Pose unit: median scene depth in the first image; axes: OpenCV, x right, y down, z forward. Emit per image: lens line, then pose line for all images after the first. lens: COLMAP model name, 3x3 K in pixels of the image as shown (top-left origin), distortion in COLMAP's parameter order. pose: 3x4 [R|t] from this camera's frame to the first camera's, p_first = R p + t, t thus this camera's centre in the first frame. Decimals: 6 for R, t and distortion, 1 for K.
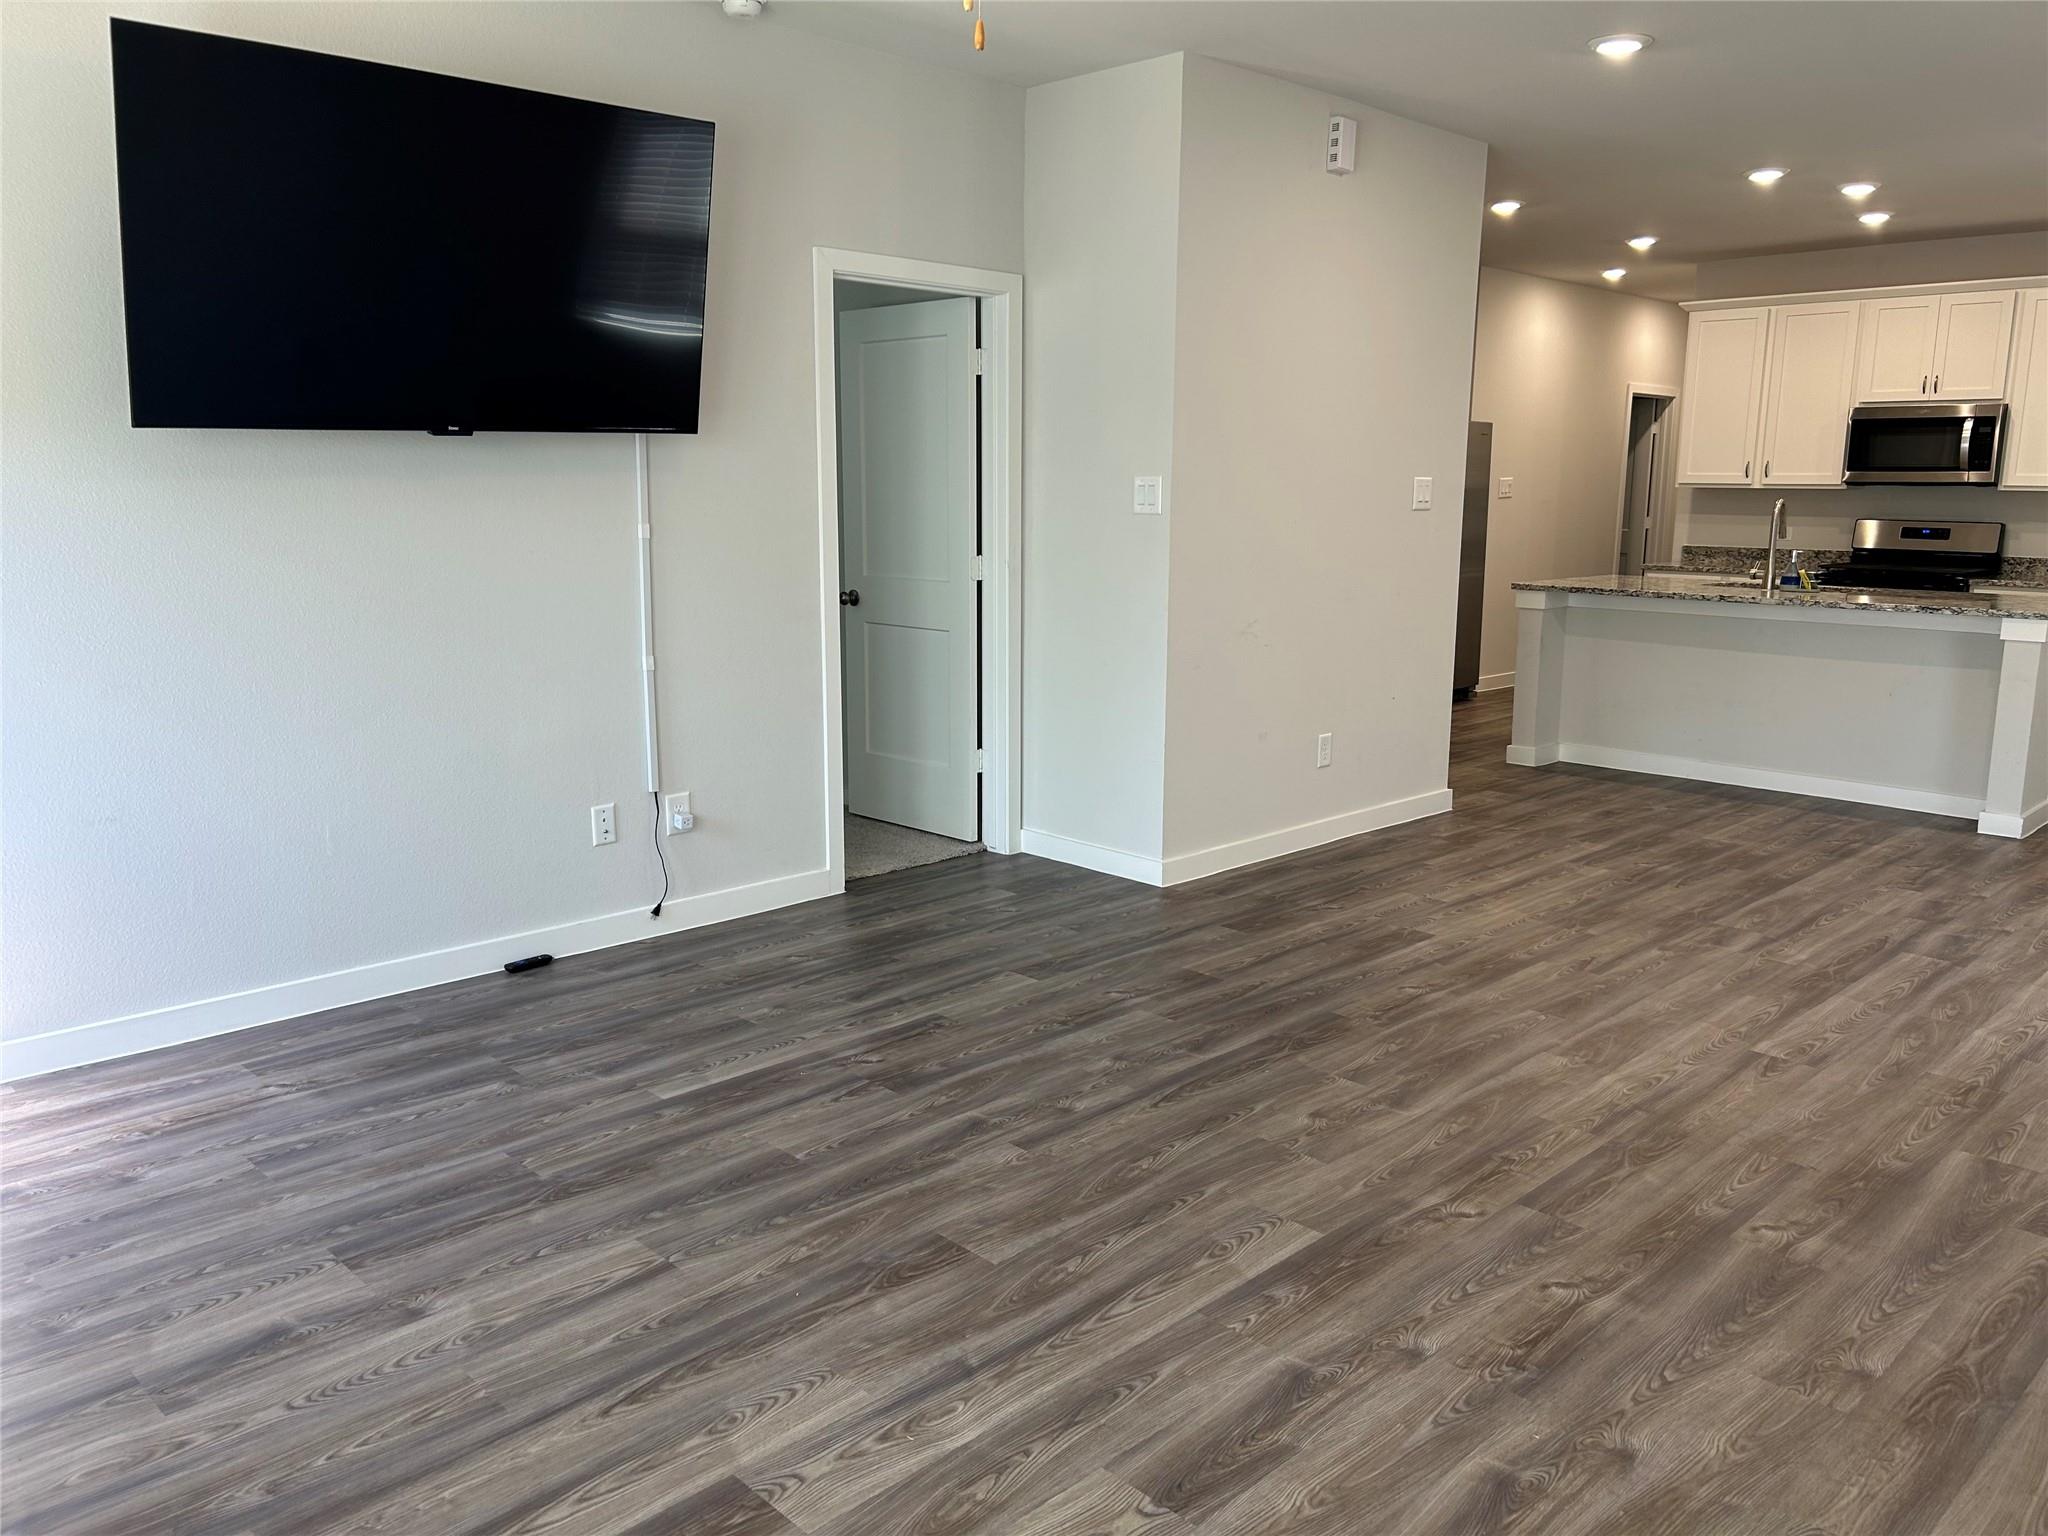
lens RADIAL K [[1548.2, 0, 1037.4], [0, 1548.2, 760.9], [0, 0, 1]] dist [0.007591, -0.007751]
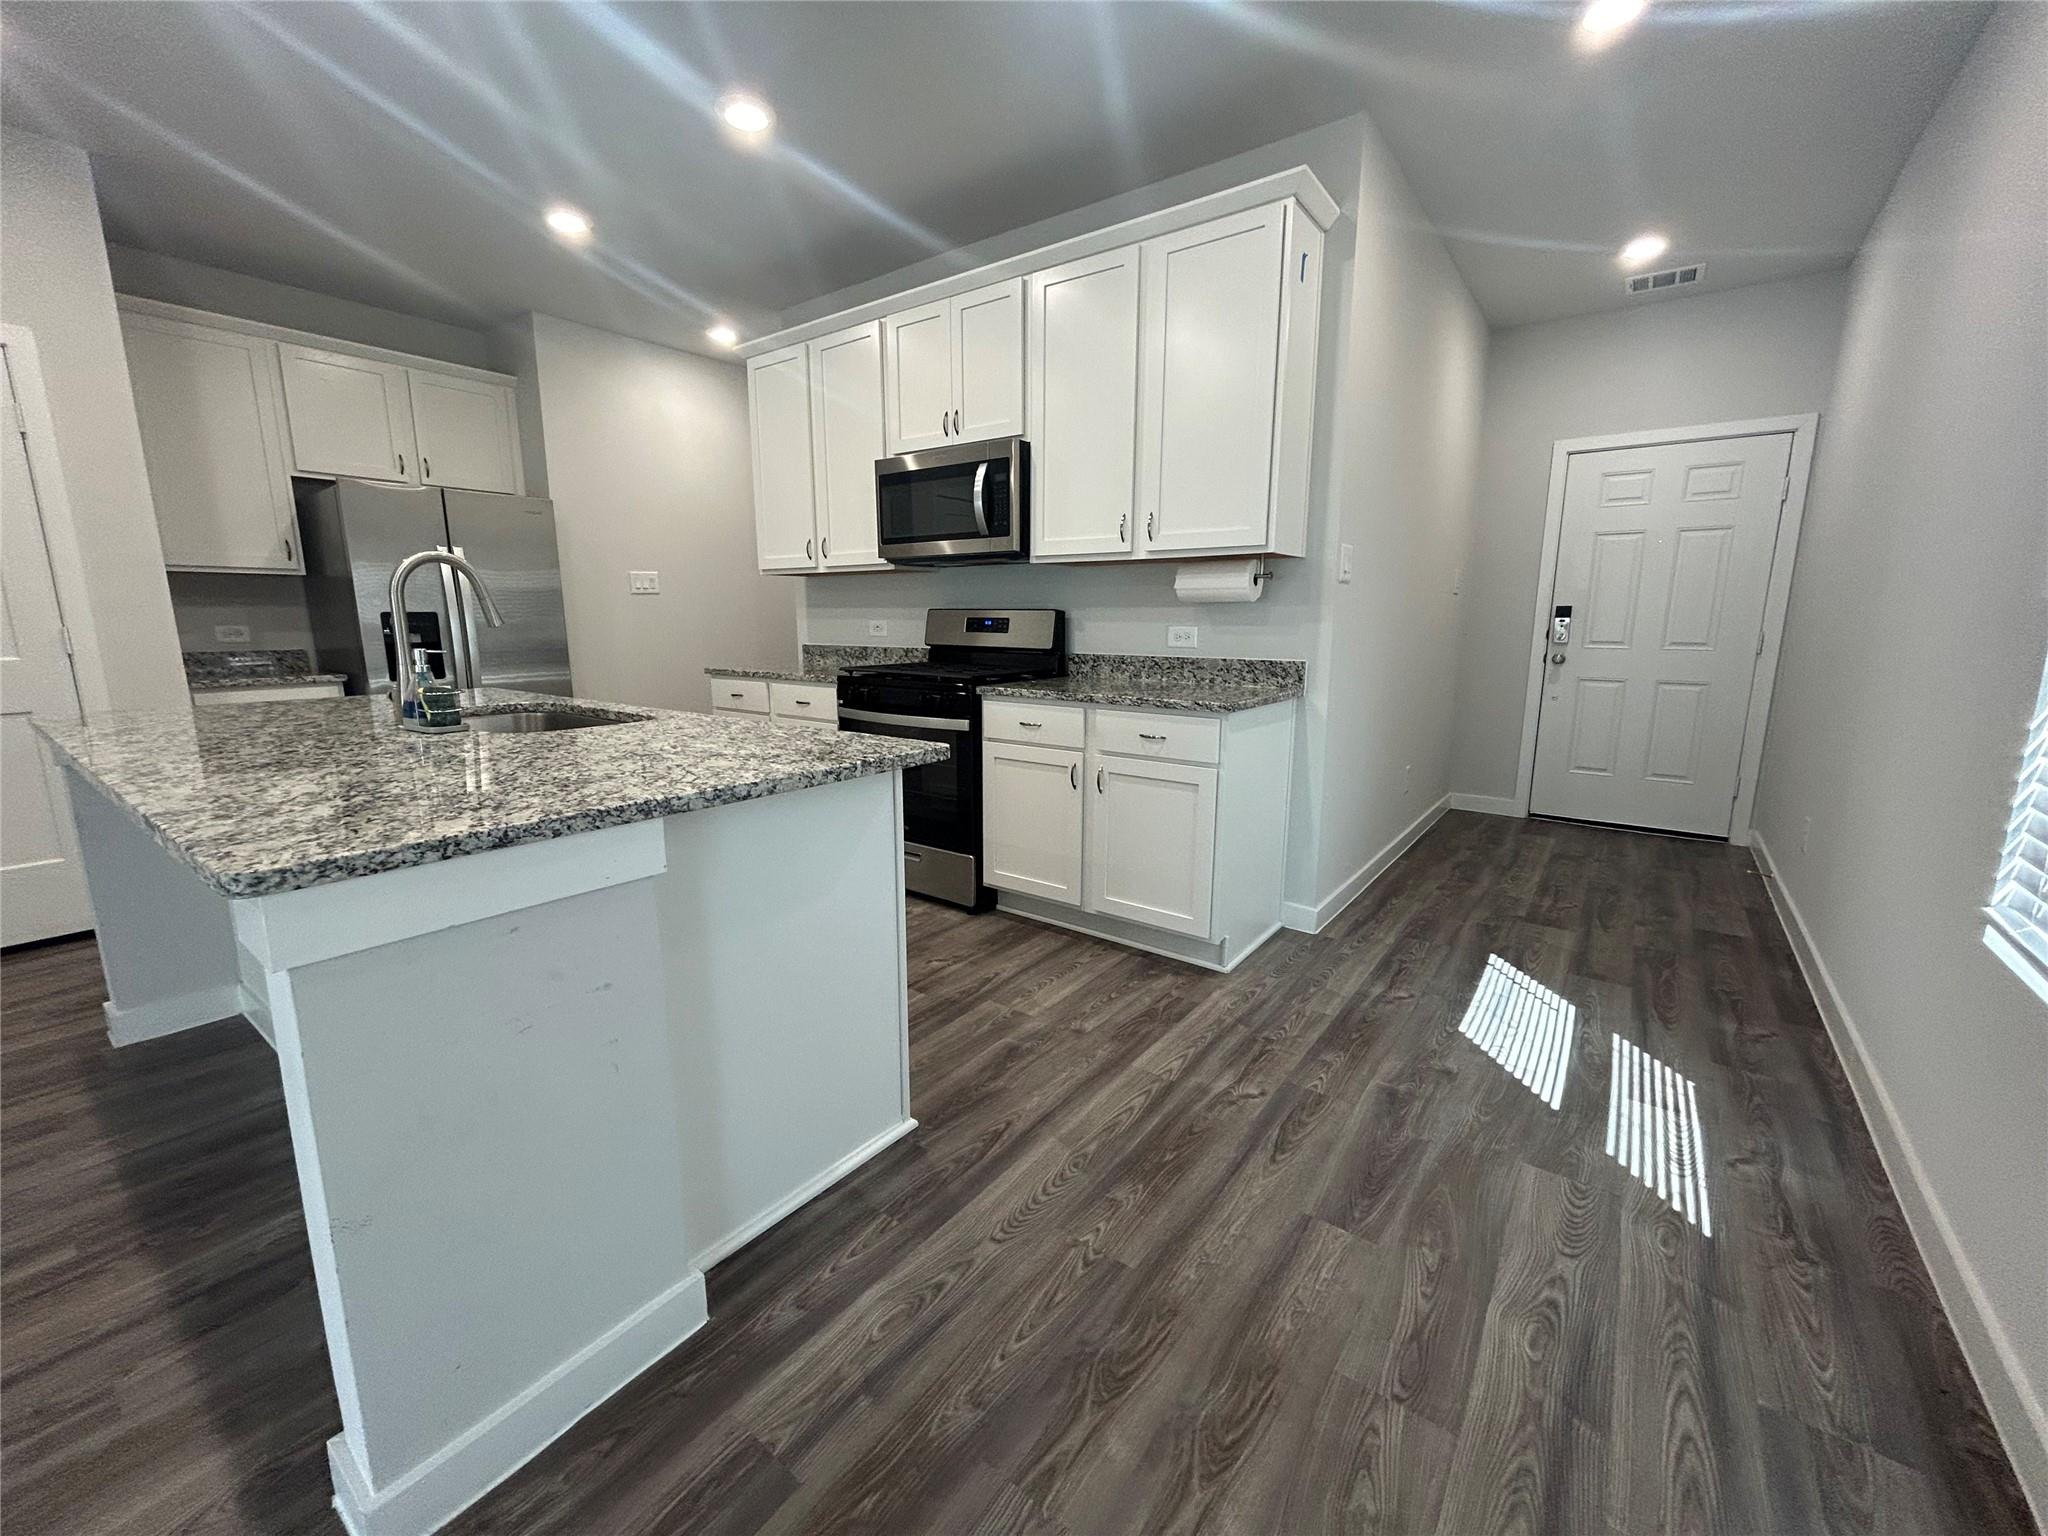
lens RADIAL K [[823.8, 0, 1029.7], [0, 823.8, 769.6], [0, 0, 1]] dist [-0.001216, 0.000546]
pose [[0.990335, -0.033428, 0.134605, 0.549061], [0.032289, 0.999422, 0.010632, -0.078814], [-0.134882, -0.006183, 0.990842, 0.596243]]
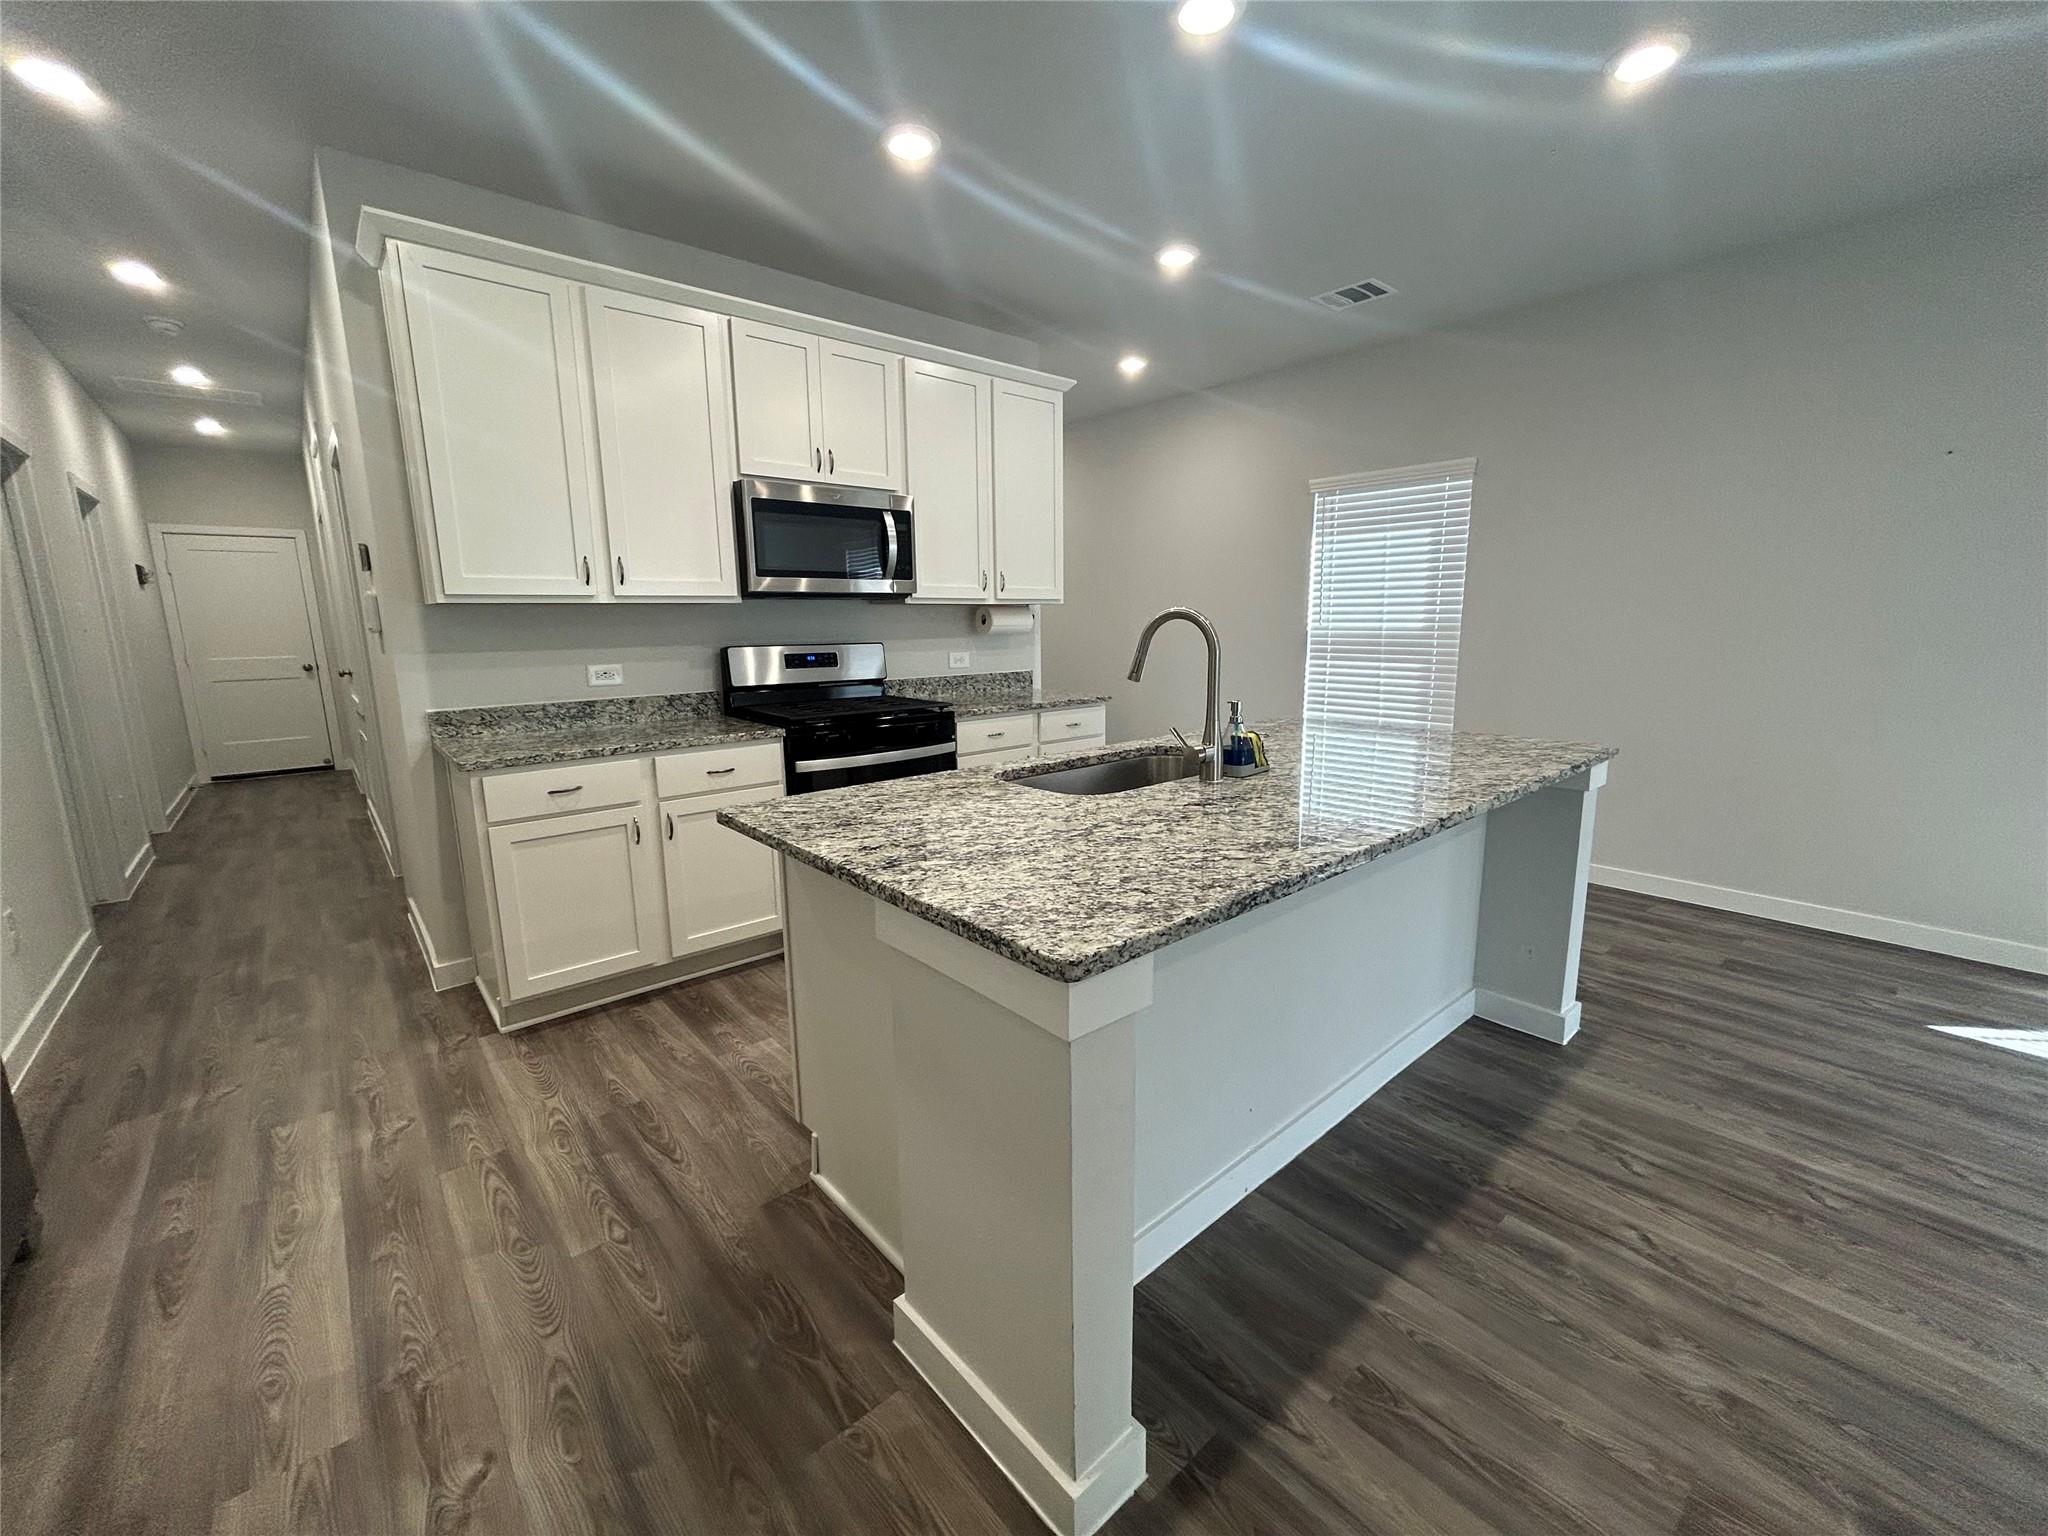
lens RADIAL K [[823.8, 0, 1029.0], [0, 823.8, 766.1], [0, 0, 1]] dist [-0.001216, 0.000546]
pose [[0.069436, -0.188670, 0.979583, 0.167293], [0.189193, 0.966622, 0.172764, -0.150069], [-0.979482, 0.173334, 0.102813, 0.881864]]
